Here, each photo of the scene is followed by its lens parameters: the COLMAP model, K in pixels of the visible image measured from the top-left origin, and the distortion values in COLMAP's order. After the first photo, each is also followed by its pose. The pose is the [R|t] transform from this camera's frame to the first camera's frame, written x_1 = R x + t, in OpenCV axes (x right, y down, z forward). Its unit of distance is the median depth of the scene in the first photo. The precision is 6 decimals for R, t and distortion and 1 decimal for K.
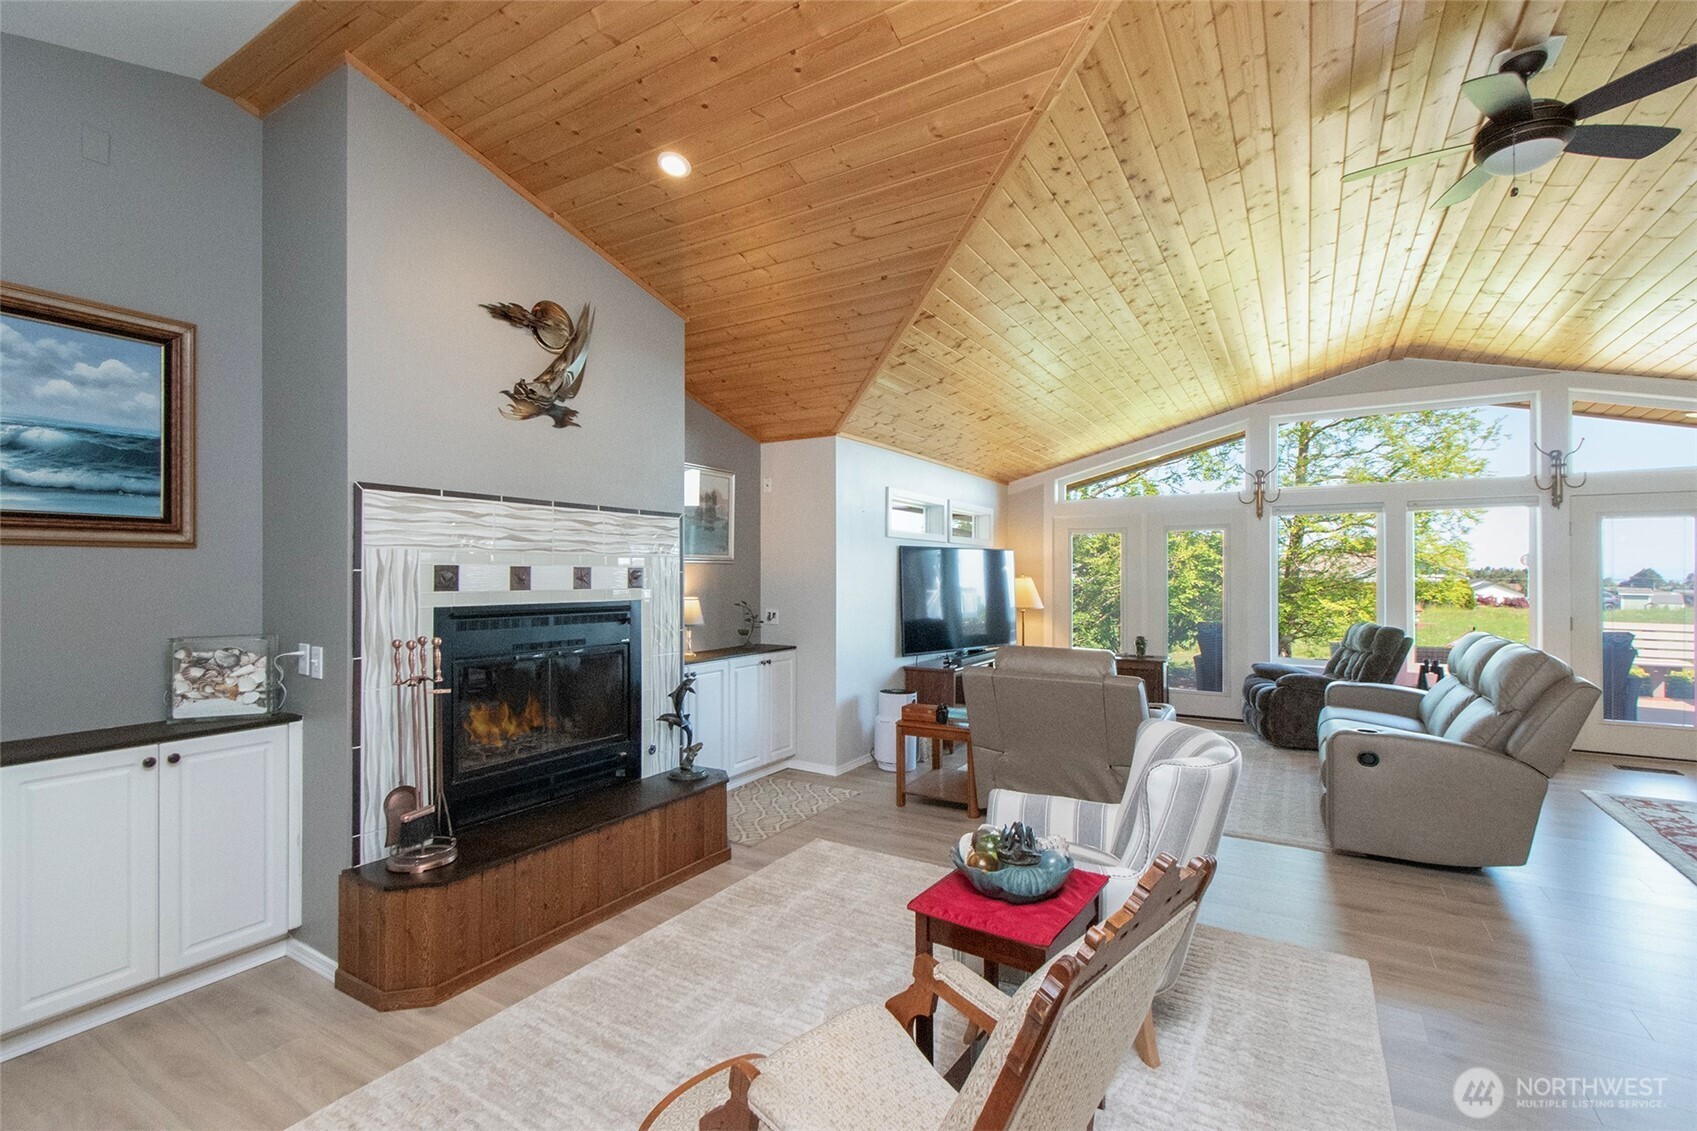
lens RADIAL K [[777.8, 0, 840.9], [0, 777.8, 567.1], [0, 0, 1]] dist [-0.001872, -0.000288]
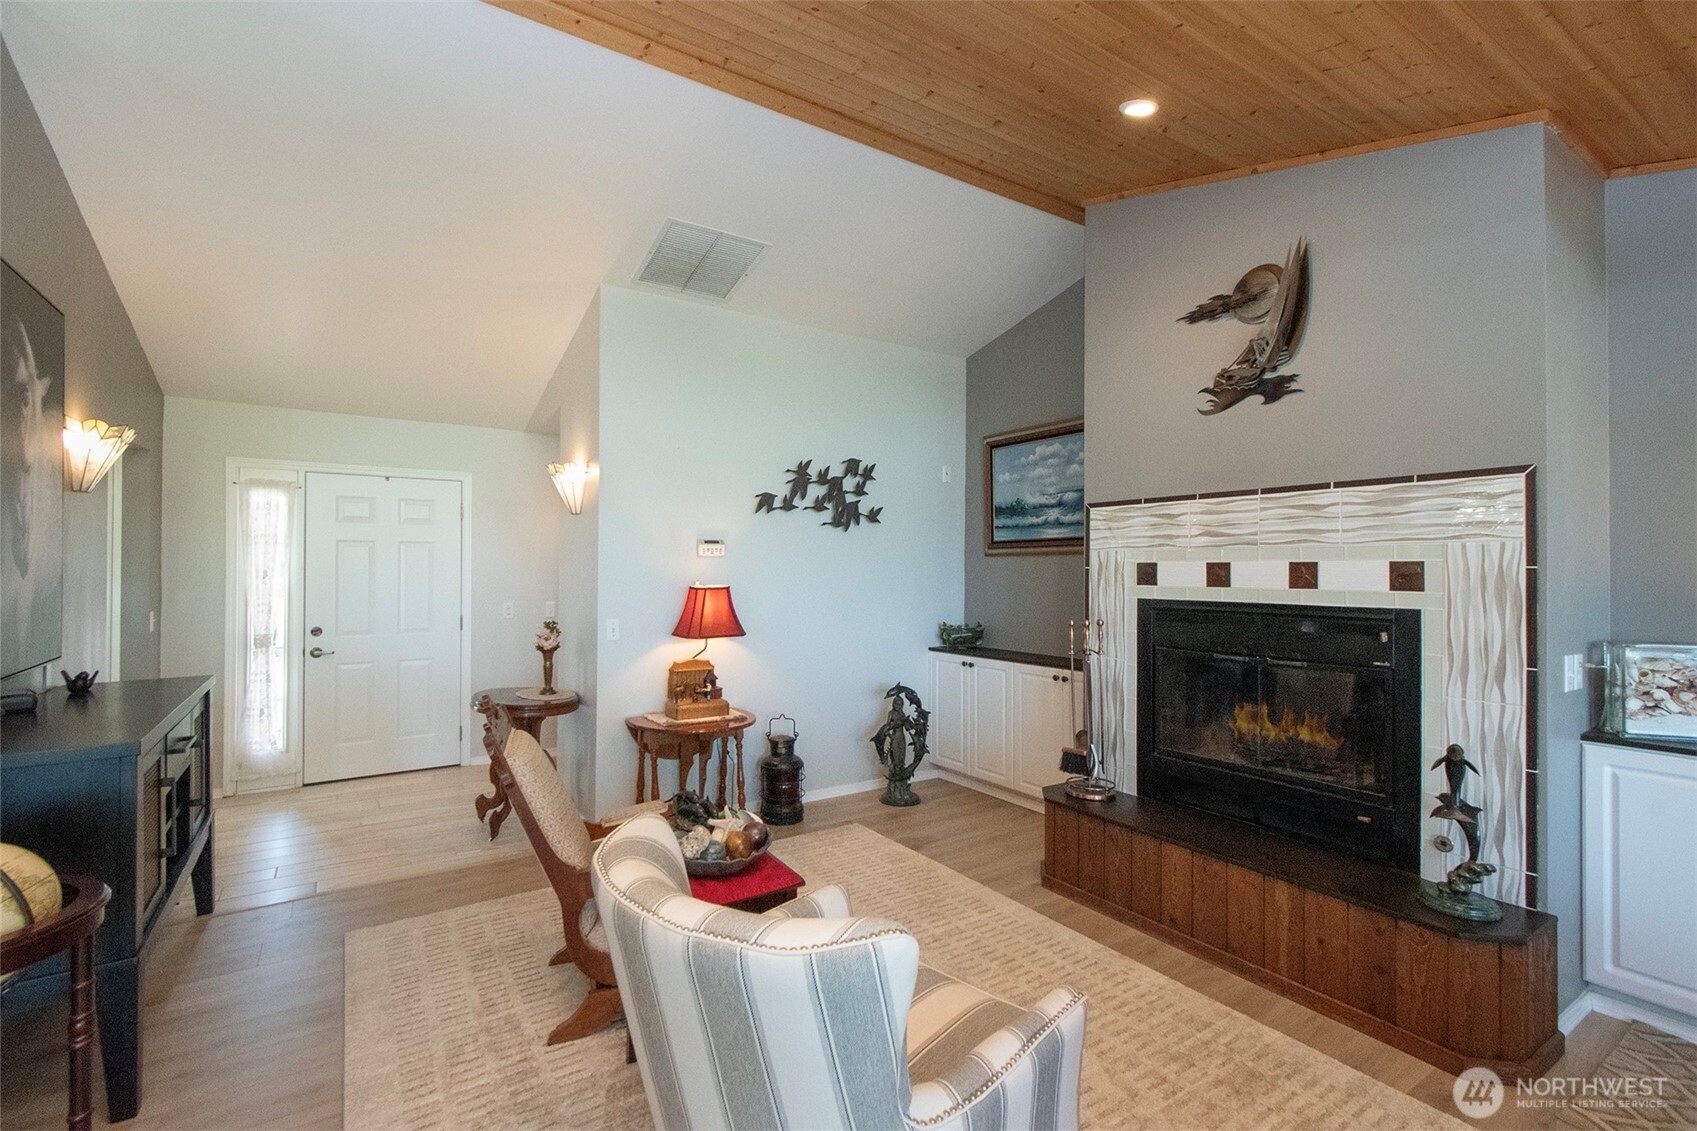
lens RADIAL K [[777.8, 0, 847.1], [0, 777.8, 568.0], [0, 0, 1]] dist [-0.001872, -0.000288]
pose [[-0.443376, -0.007405, -0.896305, 0.660938], [0.002208, 0.999954, -0.009353, 0.014004], [0.896333, -0.006126, -0.443339, 1.005470]]
